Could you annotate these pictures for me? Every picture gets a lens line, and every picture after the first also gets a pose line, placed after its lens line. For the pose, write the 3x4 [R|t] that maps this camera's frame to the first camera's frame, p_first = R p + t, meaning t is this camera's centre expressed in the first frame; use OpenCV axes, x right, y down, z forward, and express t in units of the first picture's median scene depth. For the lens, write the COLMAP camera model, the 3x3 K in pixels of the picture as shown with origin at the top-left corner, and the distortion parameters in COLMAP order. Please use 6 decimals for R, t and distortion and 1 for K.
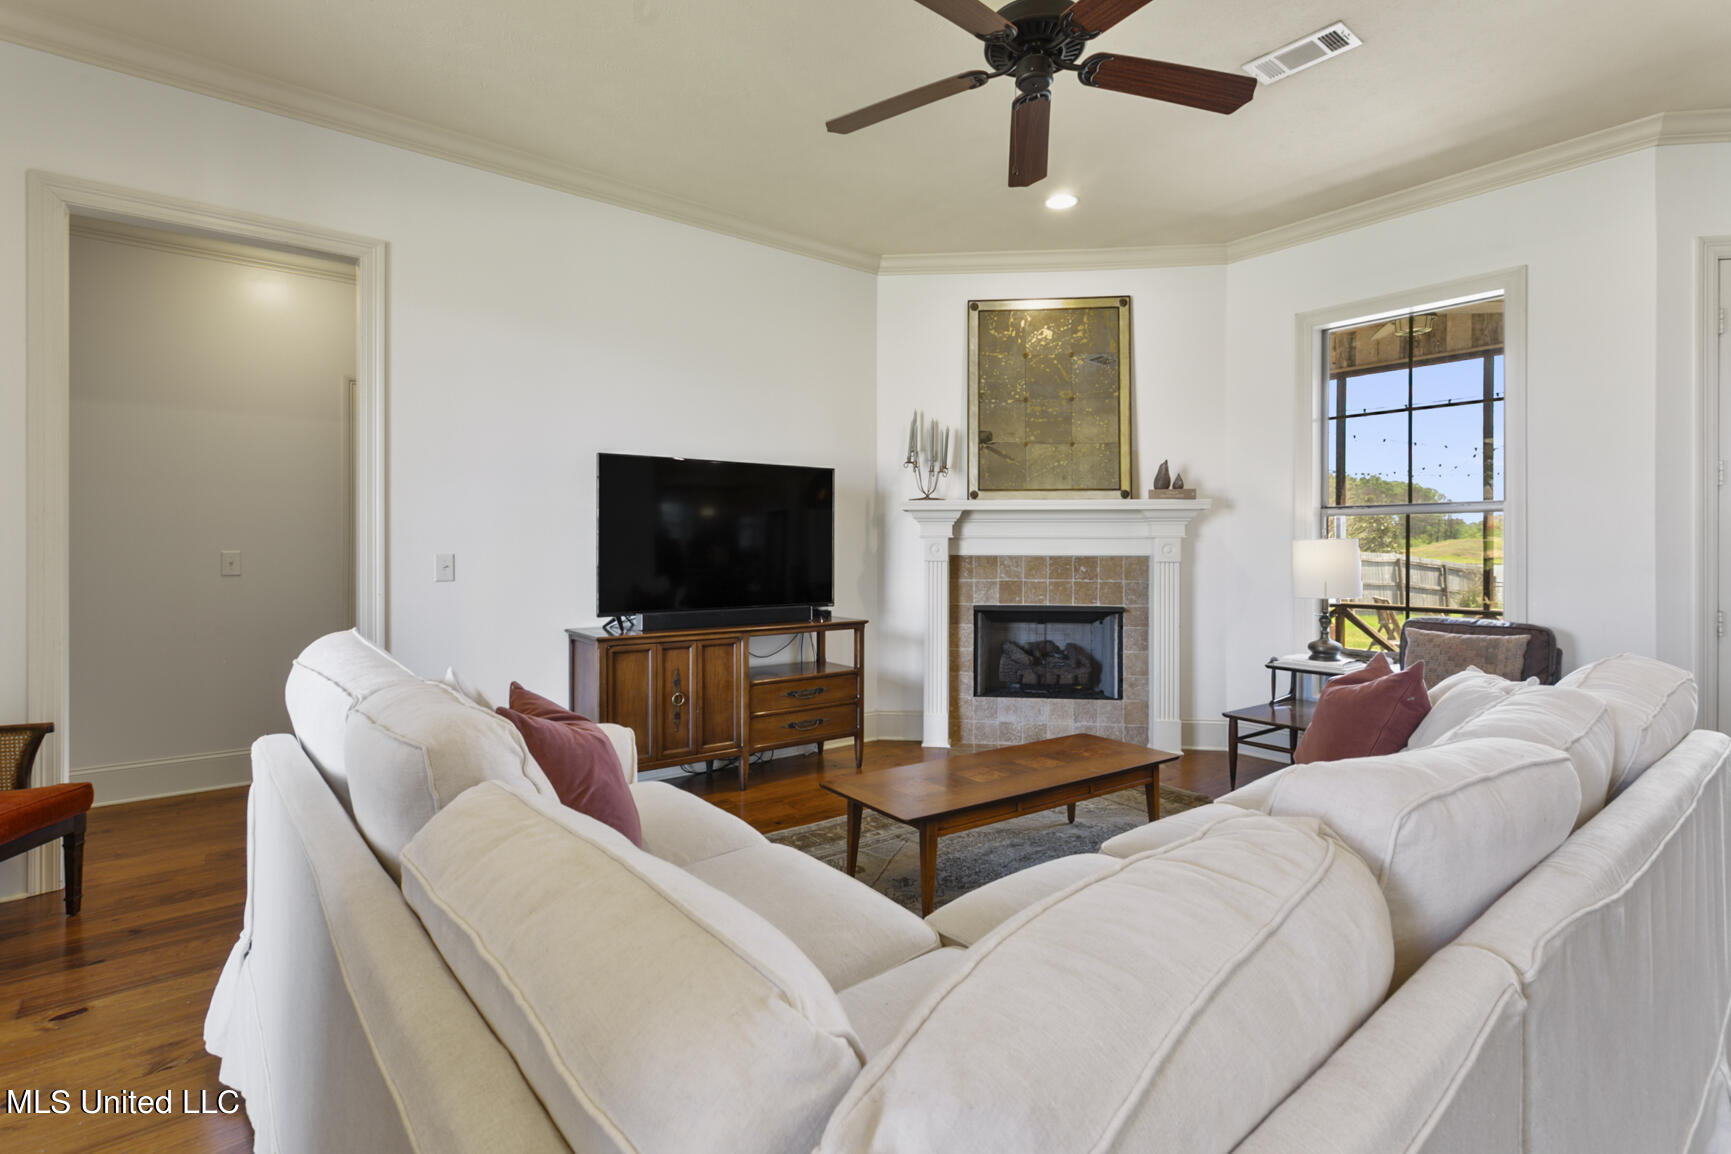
lens RADIAL K [[827.2, 0, 870.6], [0, 827.2, 558.4], [0, 0, 1]] dist [0.004033, -0.000142]
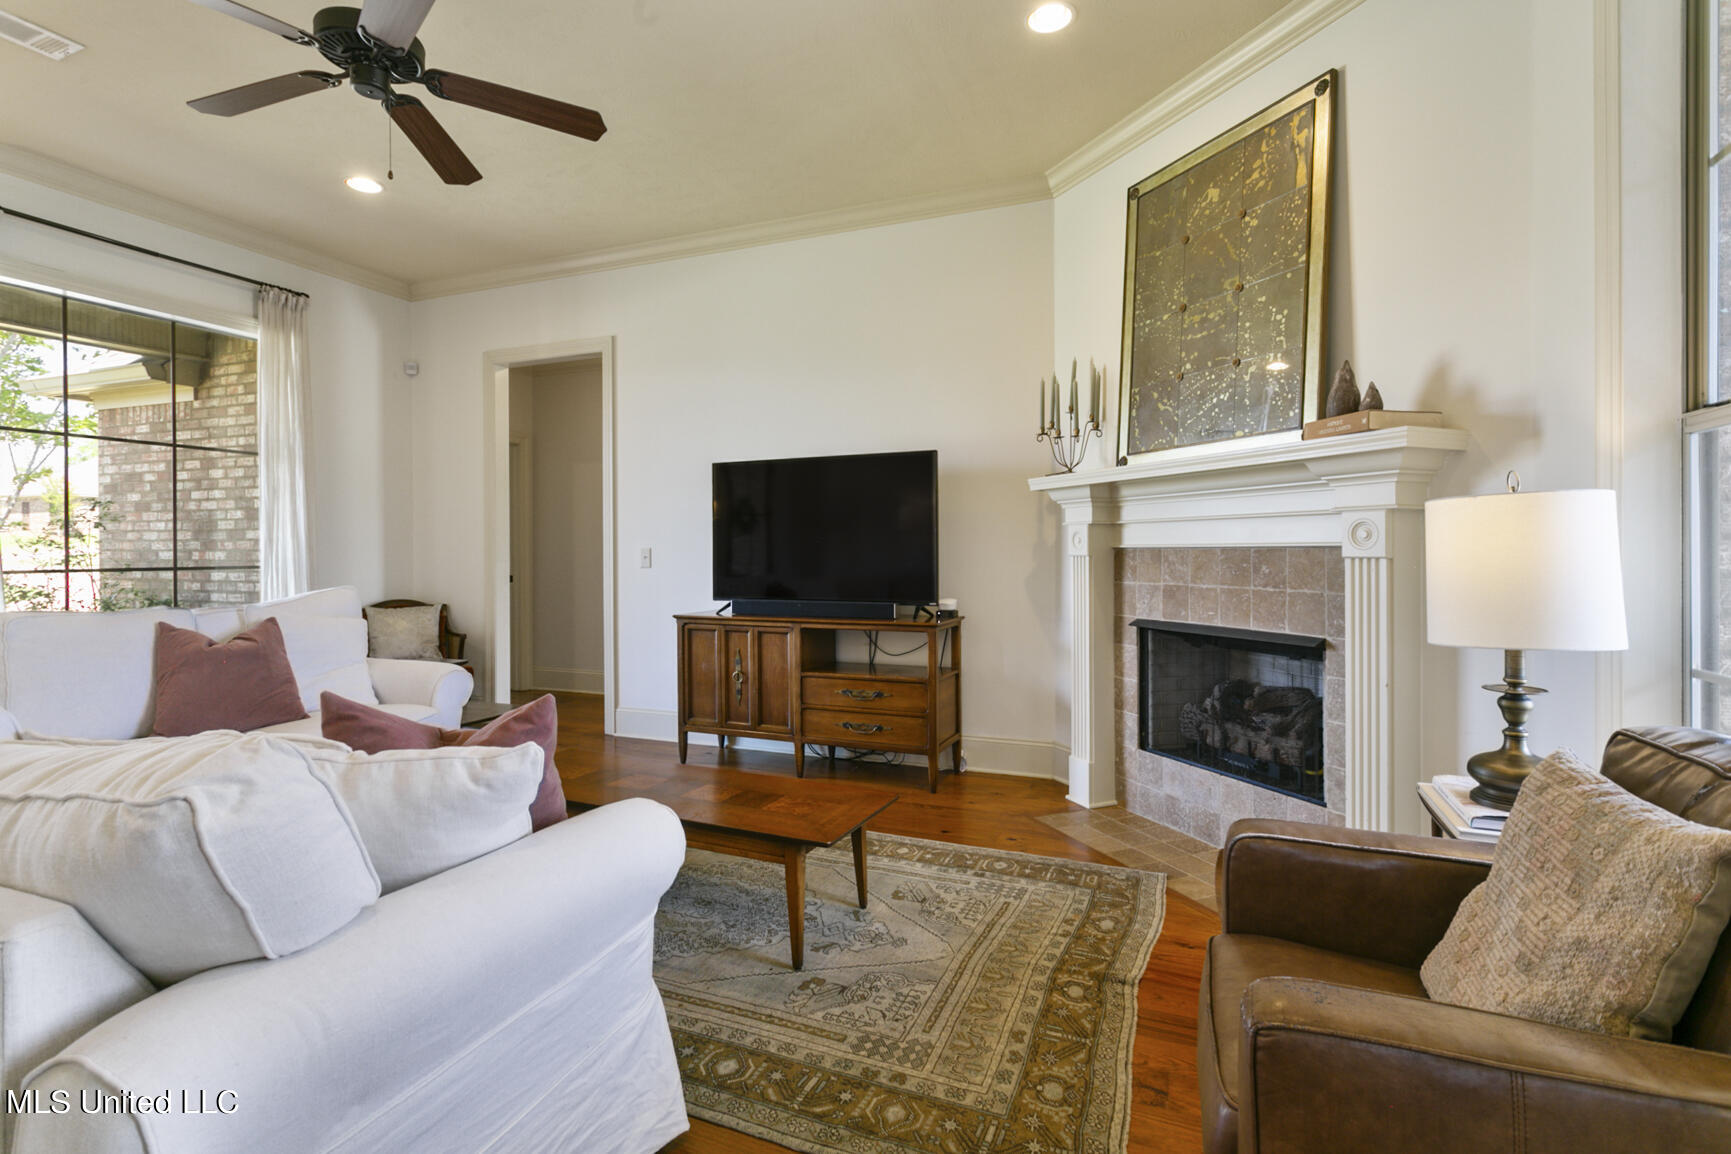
lens RADIAL K [[827.2, 0, 871.4], [0, 827.2, 558.7], [0, 0, 1]] dist [0.004033, -0.000142]
pose [[0.498626, 0.002822, -0.866813, 0.628320], [-0.006266, 0.999980, -0.000349, 0.007603], [0.866795, 0.005606, 0.498634, 0.458461]]
